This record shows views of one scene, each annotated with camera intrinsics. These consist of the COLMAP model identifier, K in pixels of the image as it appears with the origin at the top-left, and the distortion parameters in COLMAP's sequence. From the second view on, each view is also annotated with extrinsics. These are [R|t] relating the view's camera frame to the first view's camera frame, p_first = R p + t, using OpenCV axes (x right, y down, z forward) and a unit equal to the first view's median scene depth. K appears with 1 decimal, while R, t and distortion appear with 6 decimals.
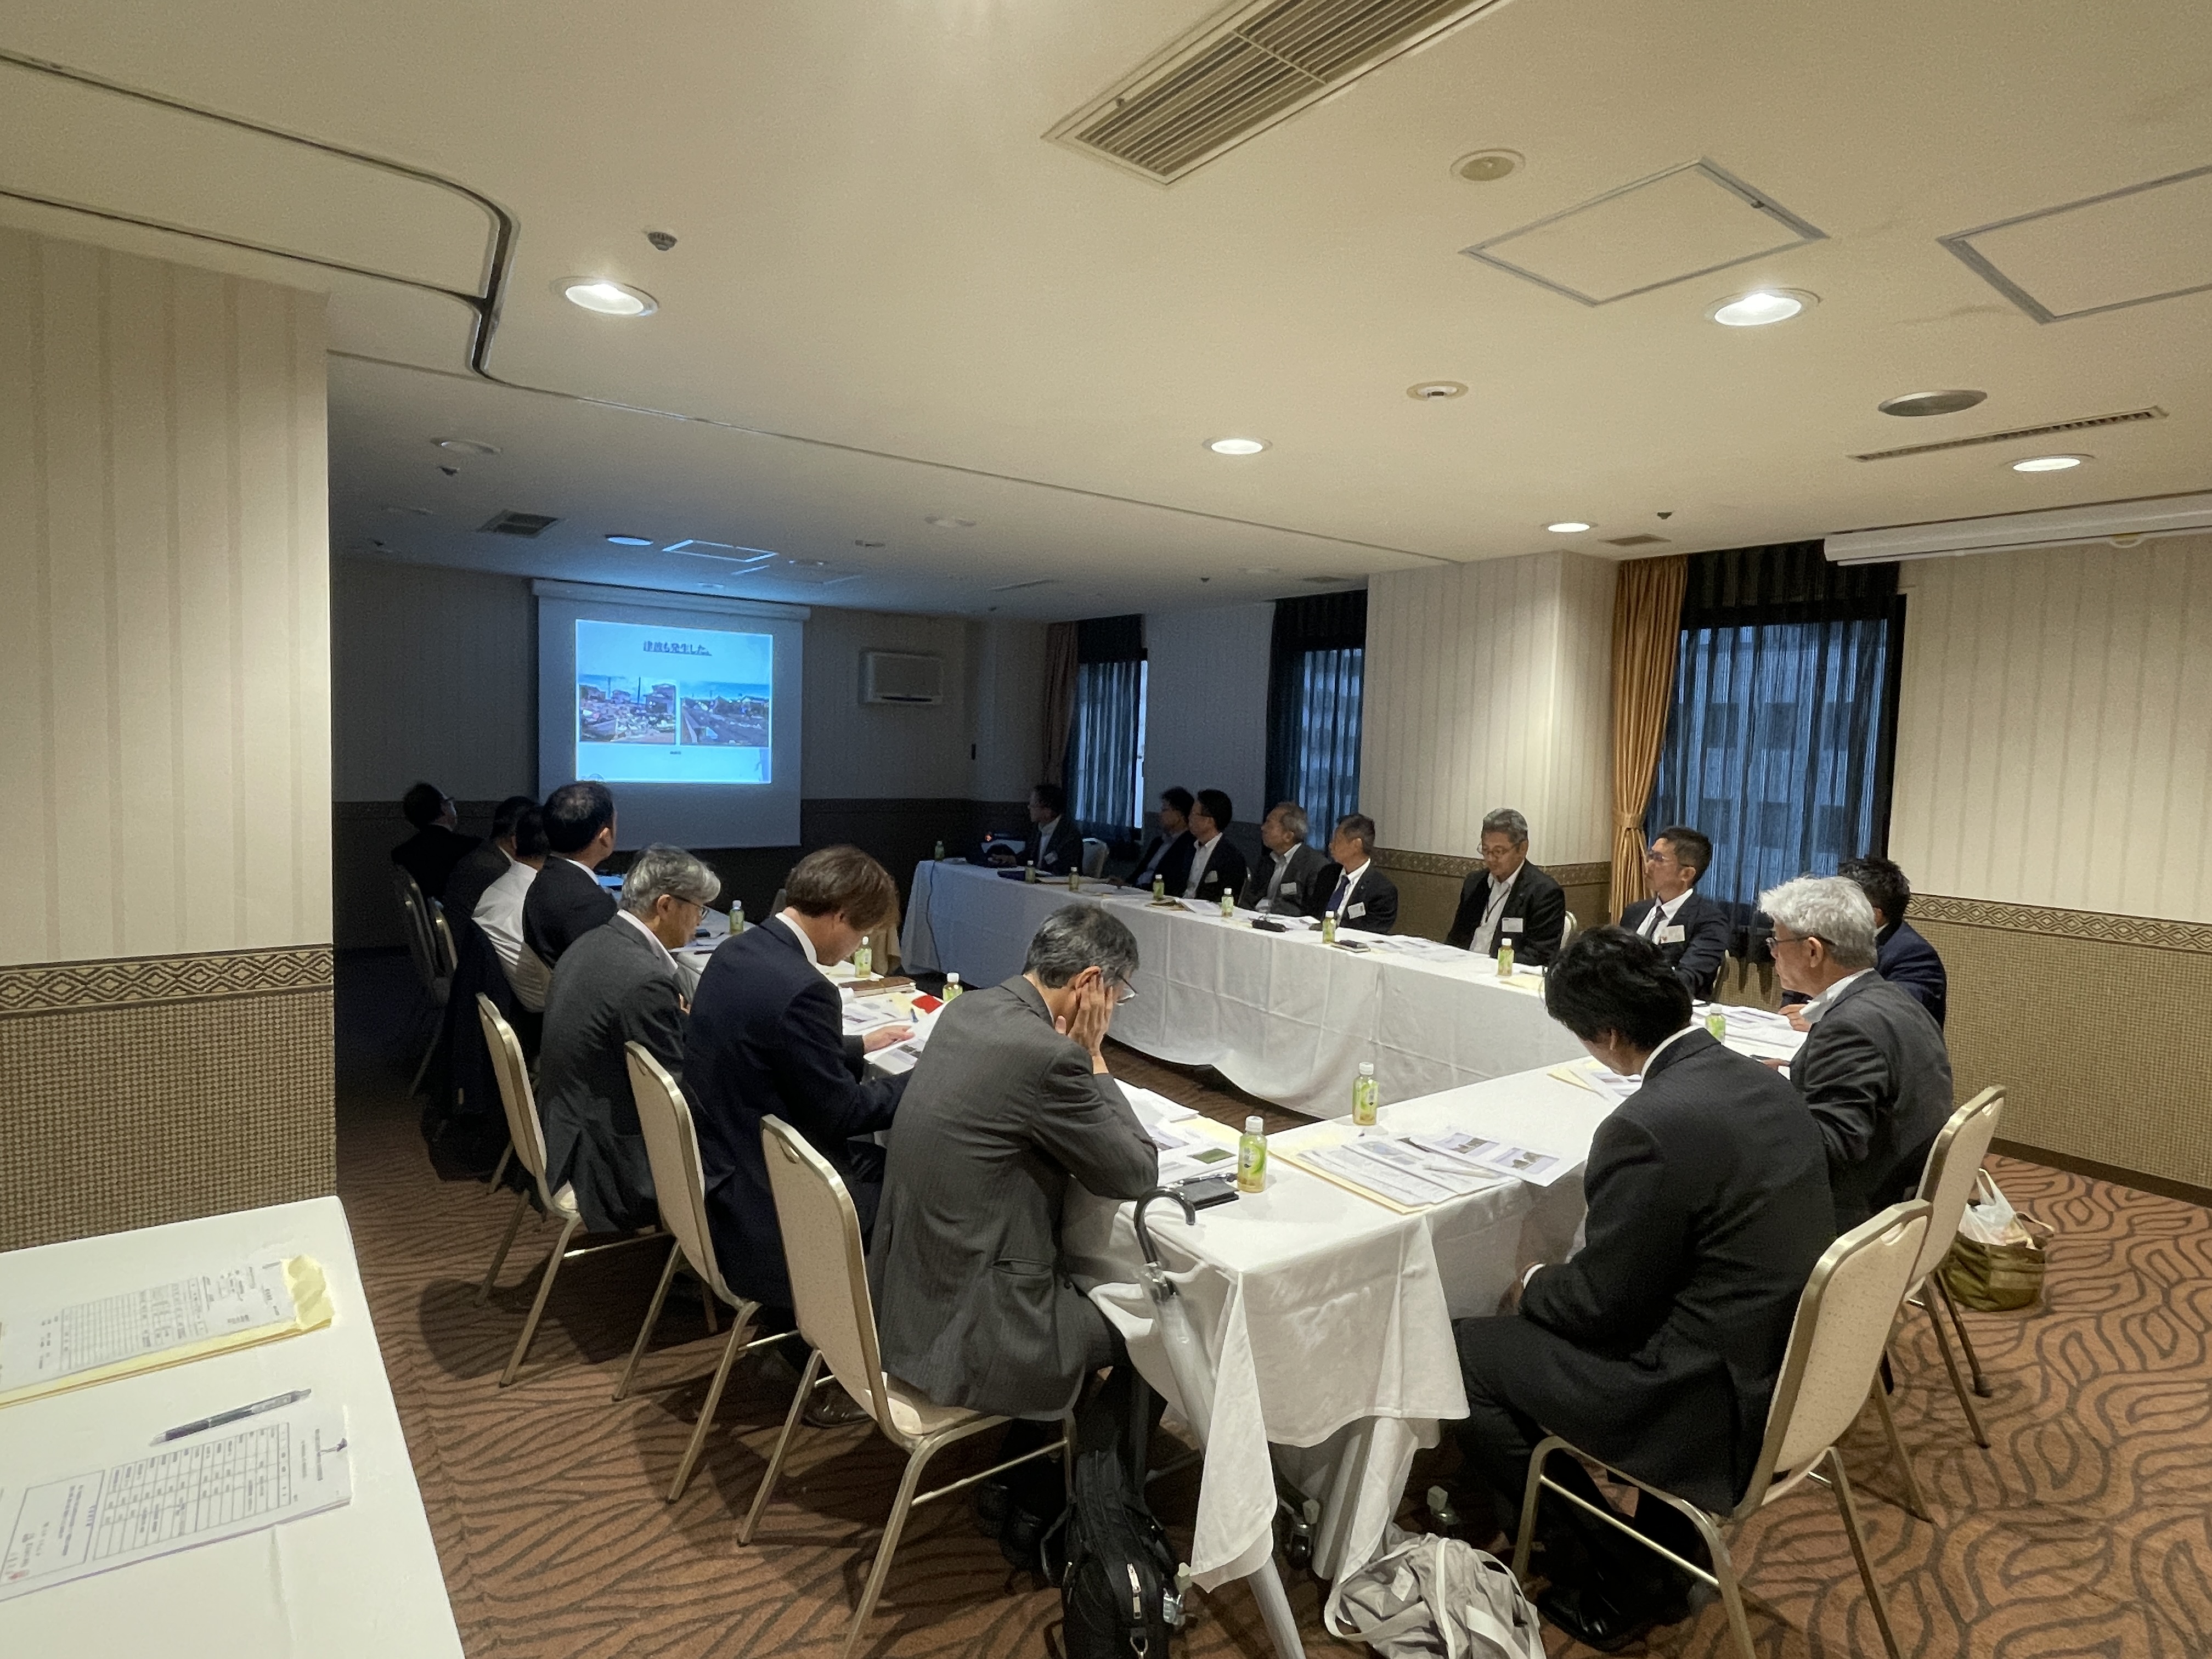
lens RADIAL K [[1156.5, 0, 1097.5], [0, 1156.5, 825.5], [0, 0, 1]] dist [0.002367, -0.000342]
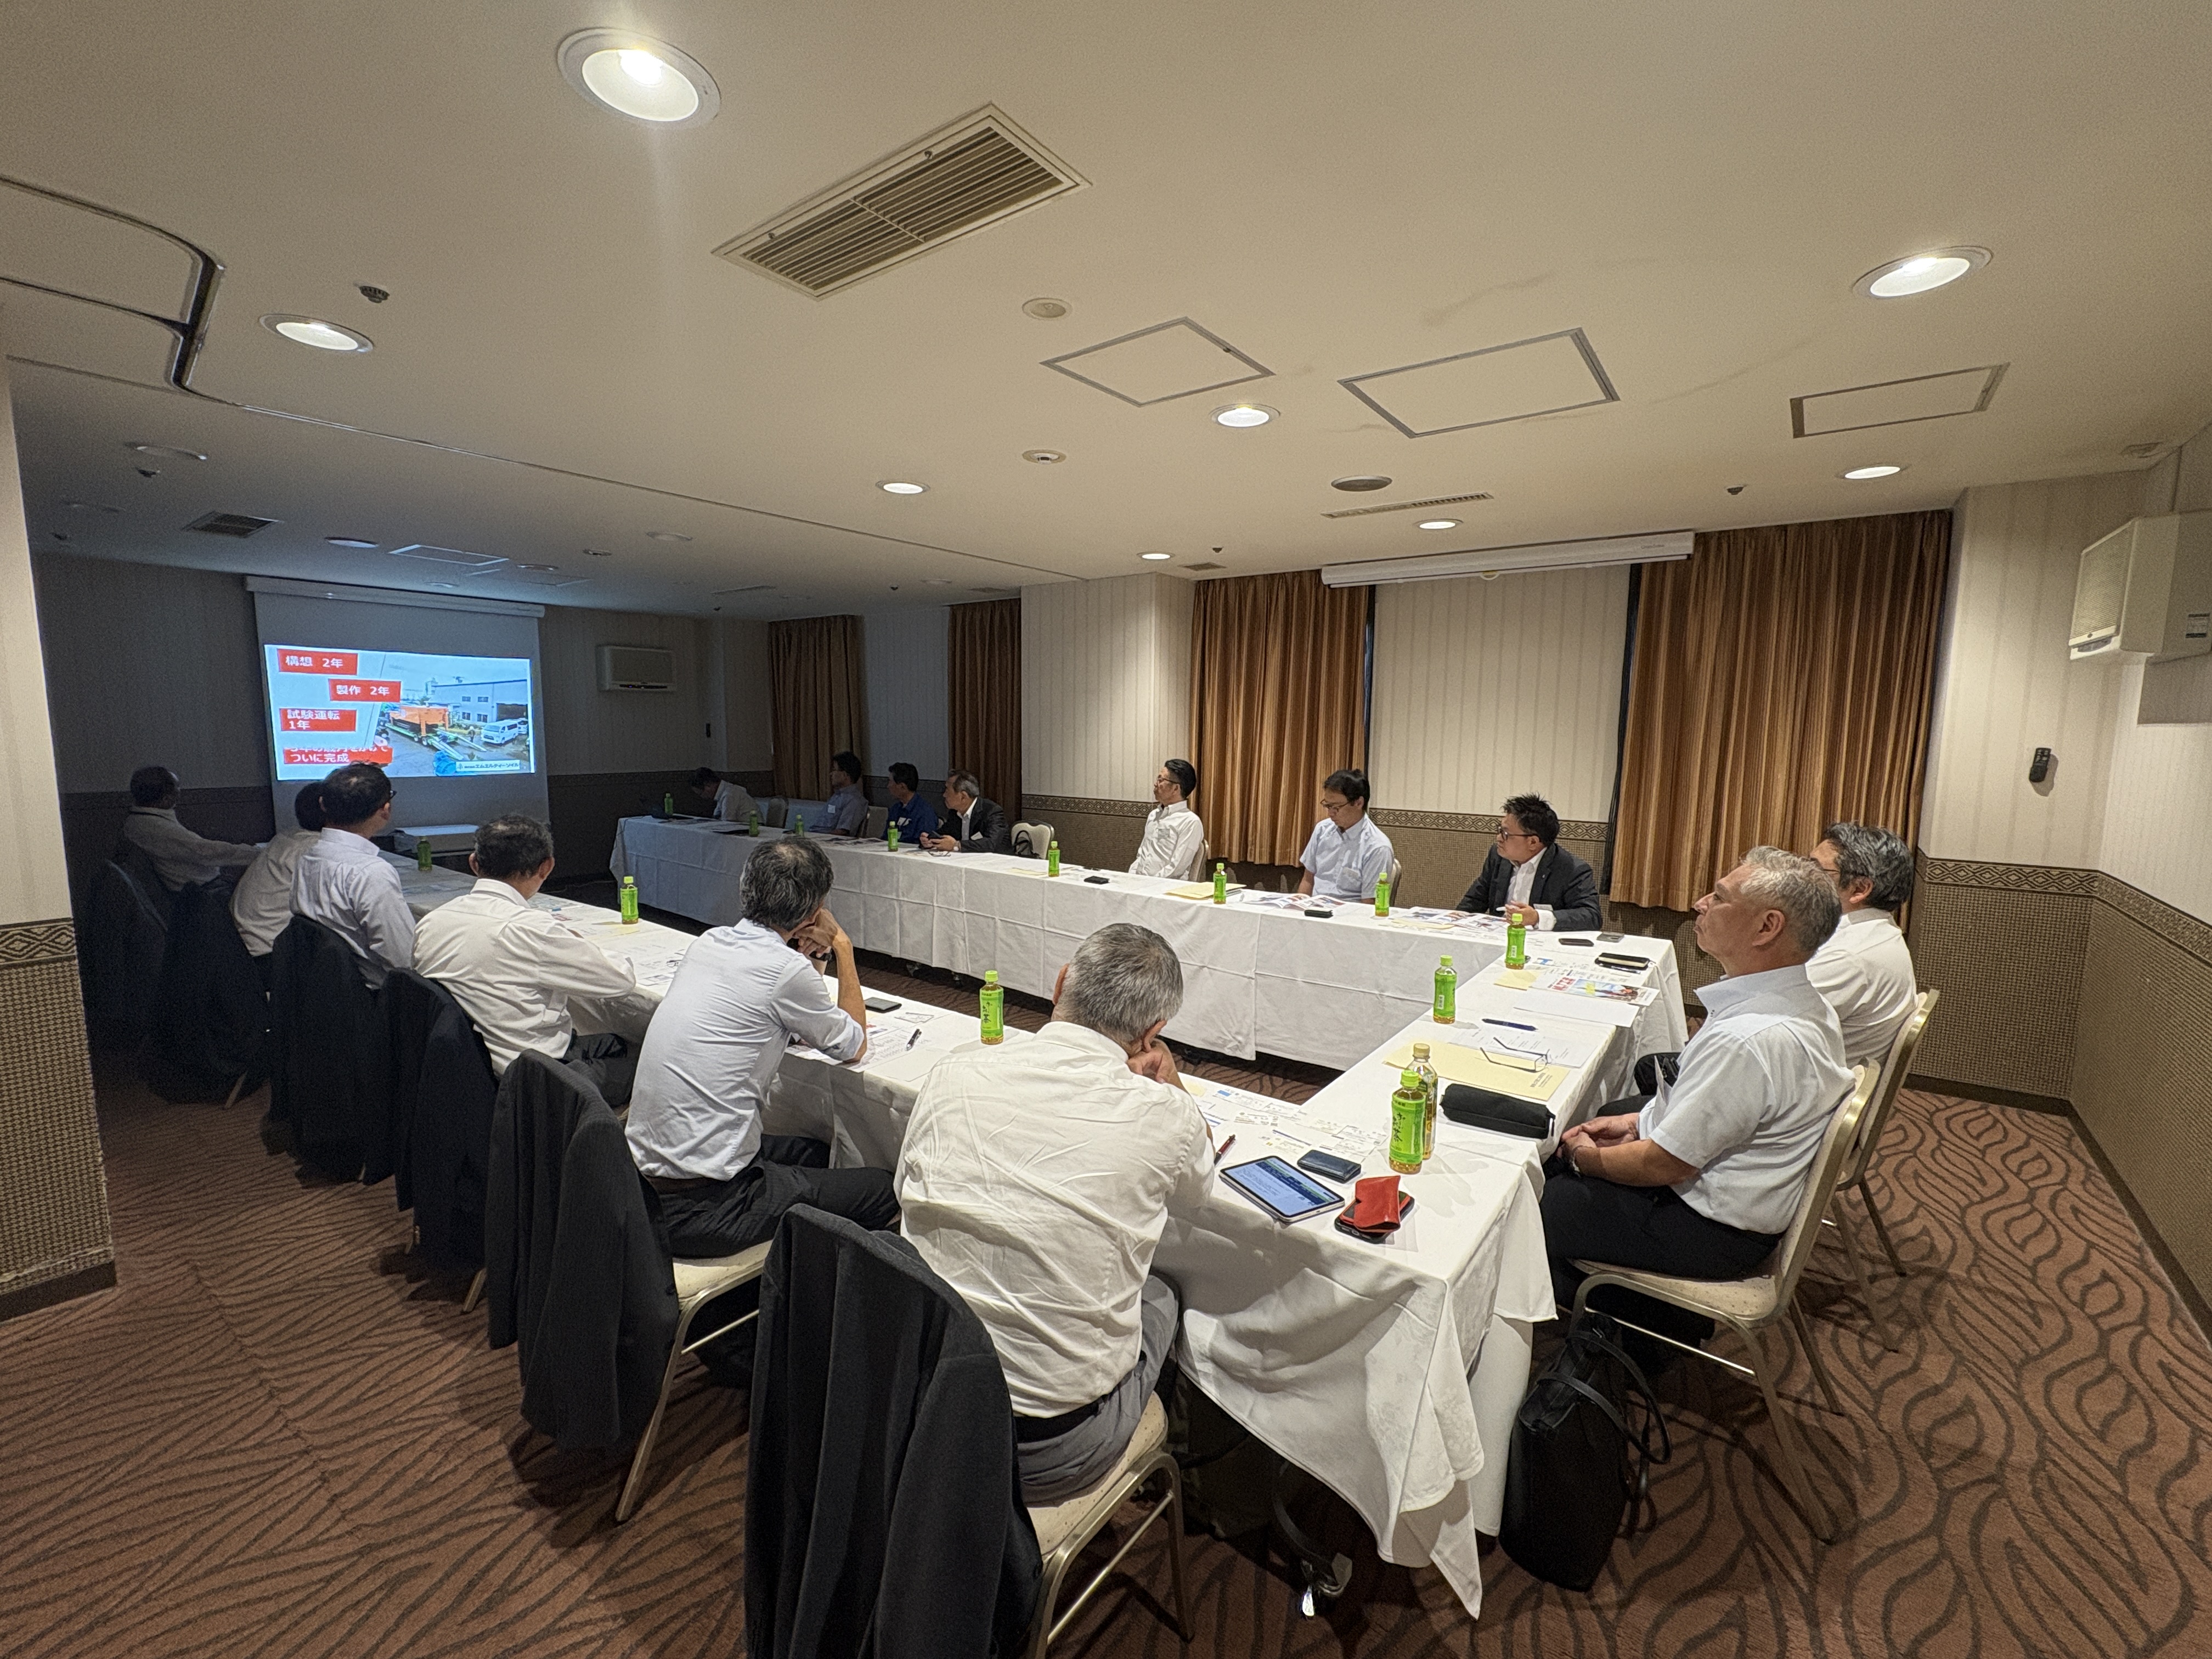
lens RADIAL K [[938.5, 0, 1118.8], [0, 938.5, 833.6], [0, 0, 1]] dist [-0.003079, -0.000509]
pose [[0.956808, -0.056709, 0.285137, 0.036958], [0.042490, 0.997537, 0.055813, 0.015637], [-0.287600, -0.041286, 0.956860, -0.122831]]
